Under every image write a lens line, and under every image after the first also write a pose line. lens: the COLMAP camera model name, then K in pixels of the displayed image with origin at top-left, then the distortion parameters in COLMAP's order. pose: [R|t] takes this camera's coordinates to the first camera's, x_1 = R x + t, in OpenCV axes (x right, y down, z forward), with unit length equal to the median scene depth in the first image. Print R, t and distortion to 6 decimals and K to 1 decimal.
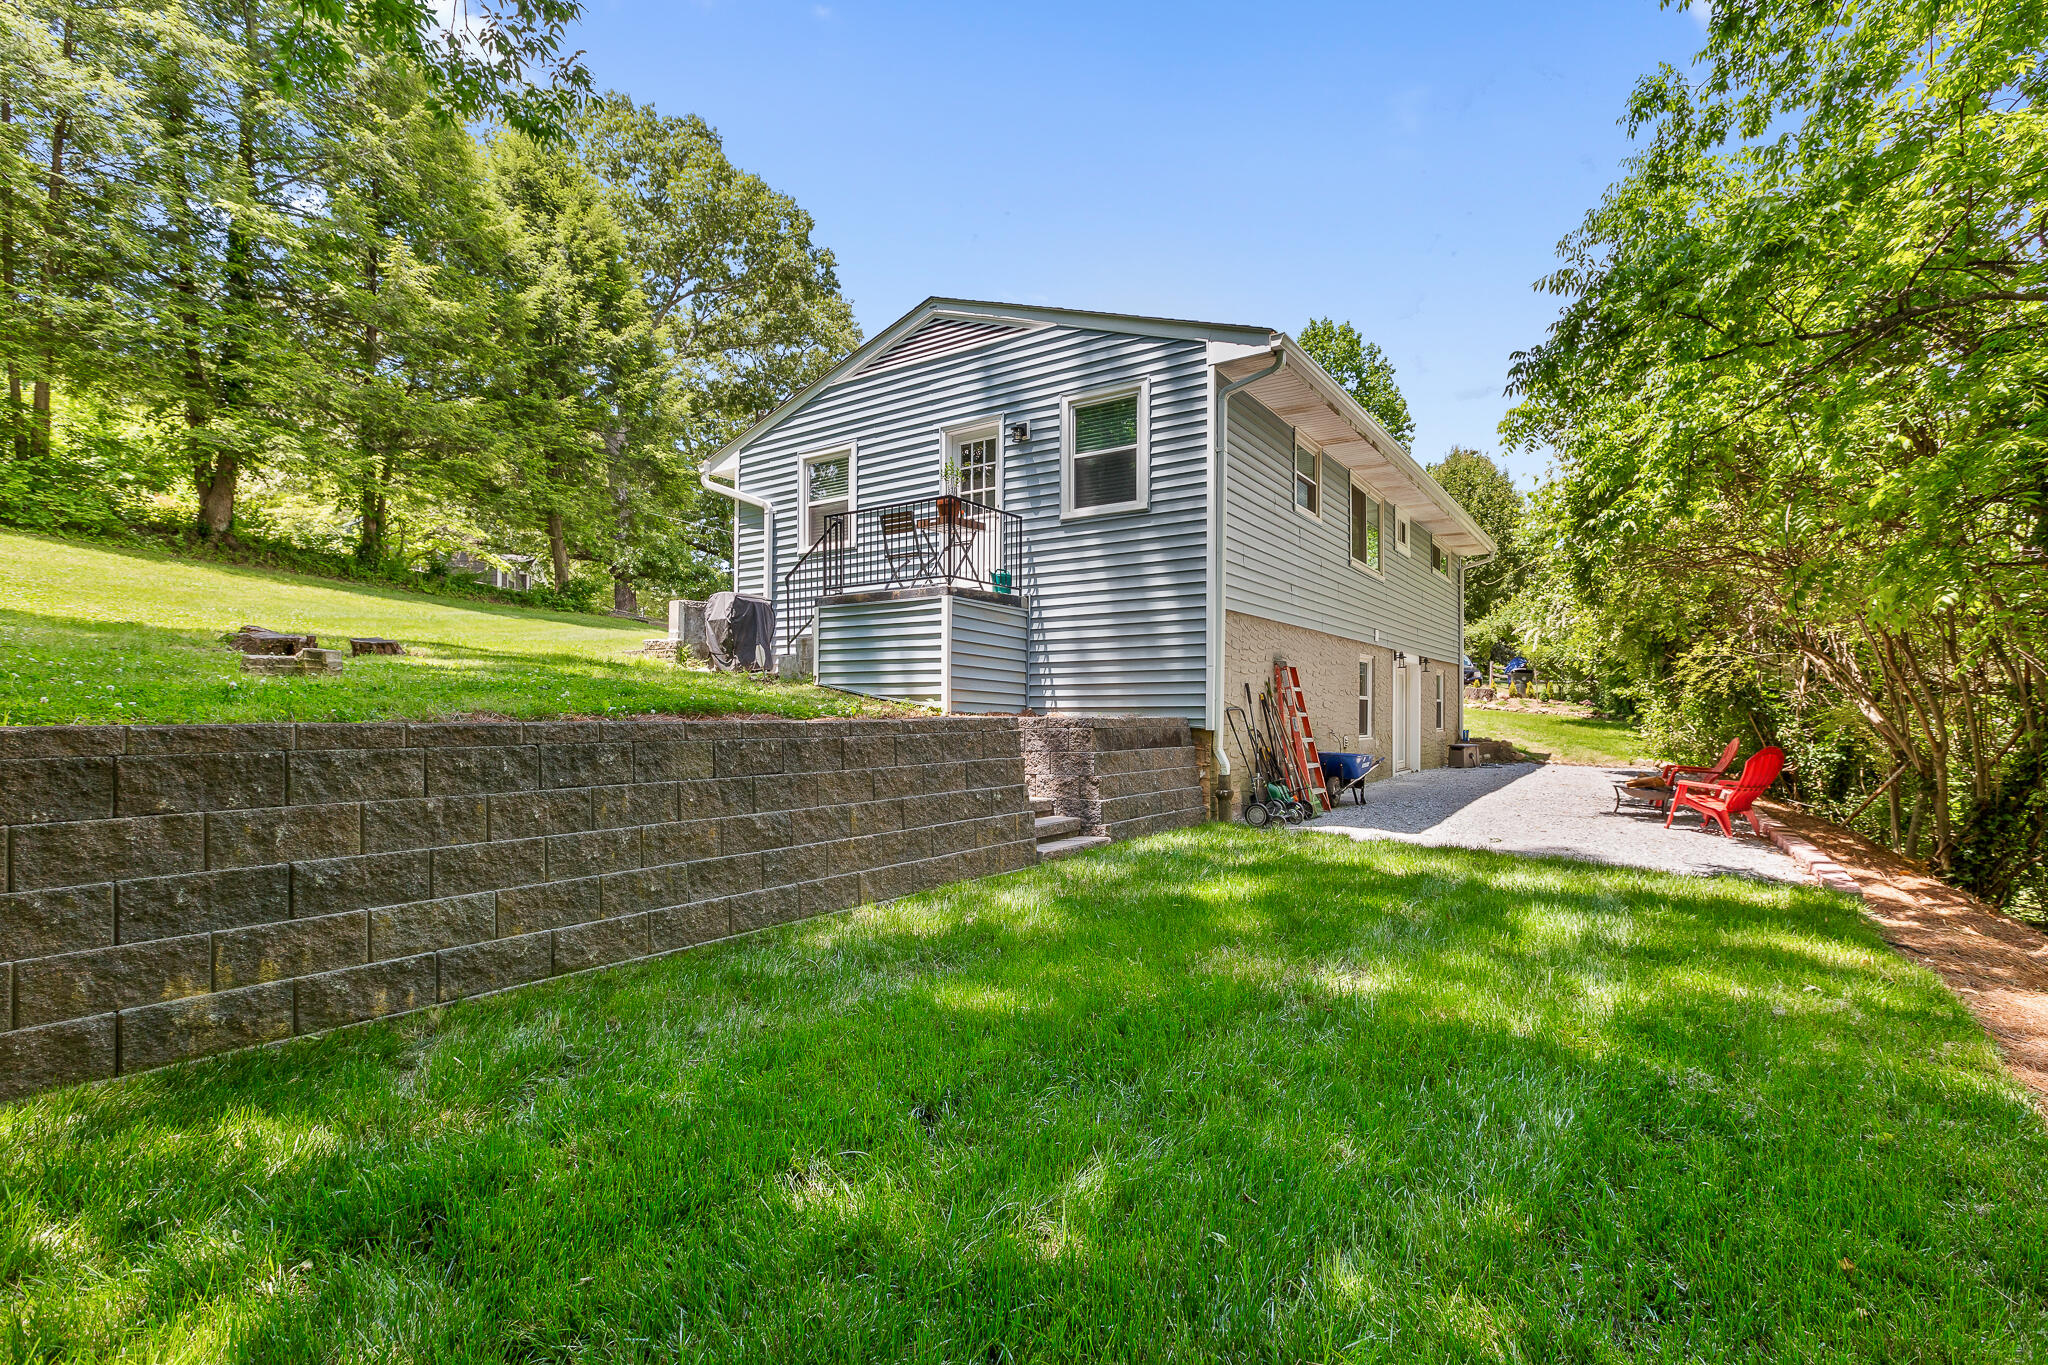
lens RADIAL K [[969.1, 0, 971.2], [0, 969.1, 724.4], [0, 0, 1]] dist [-0.012072, -0.000116]
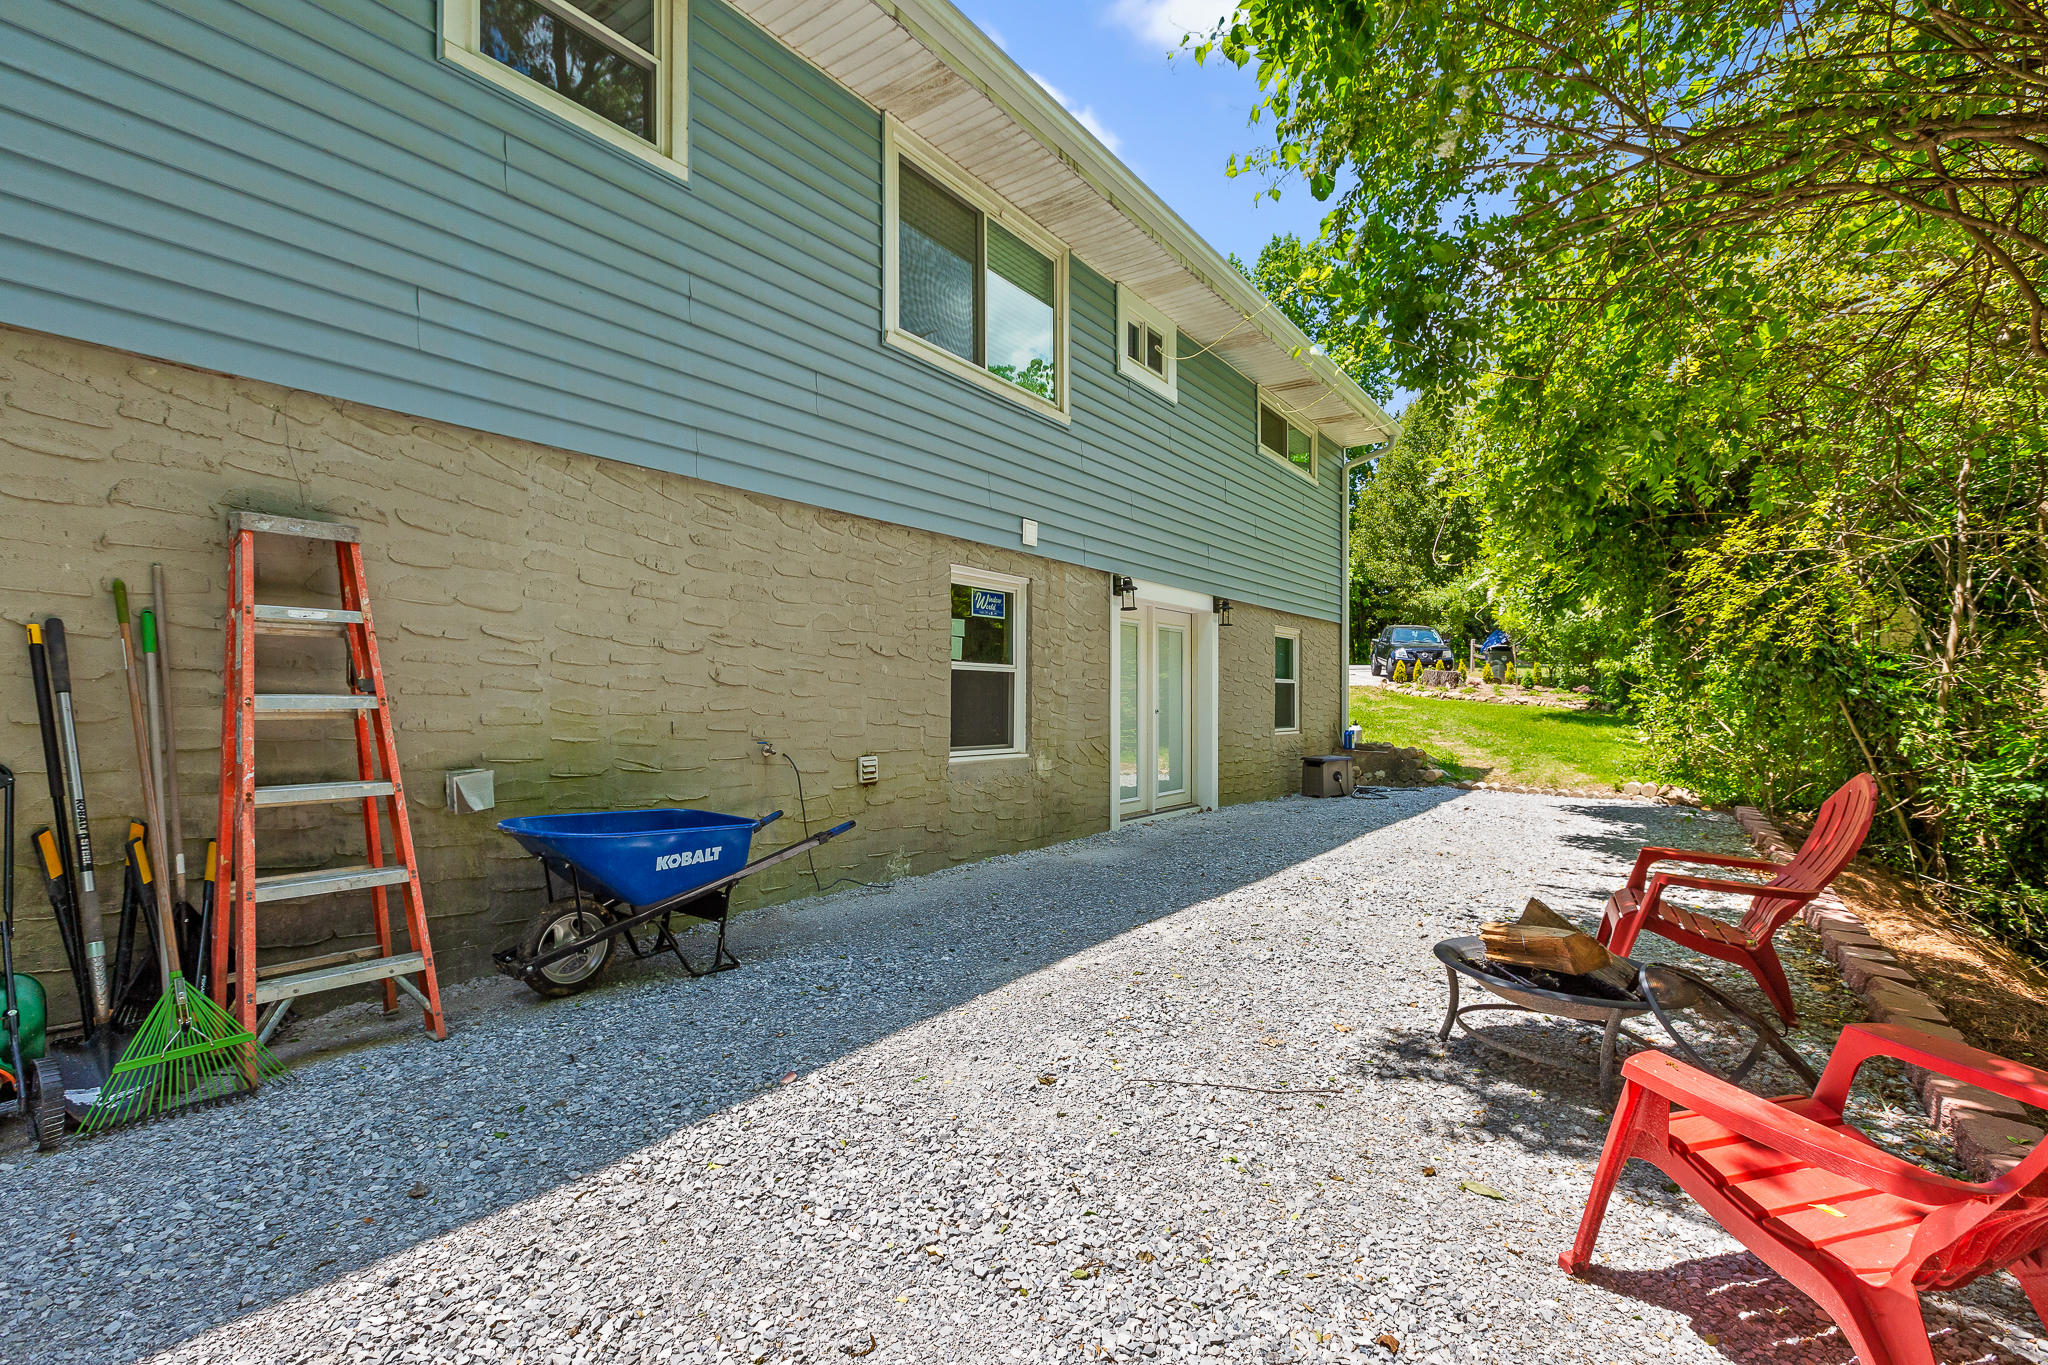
lens RADIAL K [[930.7, 0, 1021.9], [0, 930.7, 714.2], [0, 0, 1]] dist [-0.008922, -0.000151]
pose [[0.999959, -0.002318, -0.008778, 0.354239], [0.002289, 0.999992, -0.003415, -0.003327], [0.008786, 0.003394, 0.999956, 0.471193]]
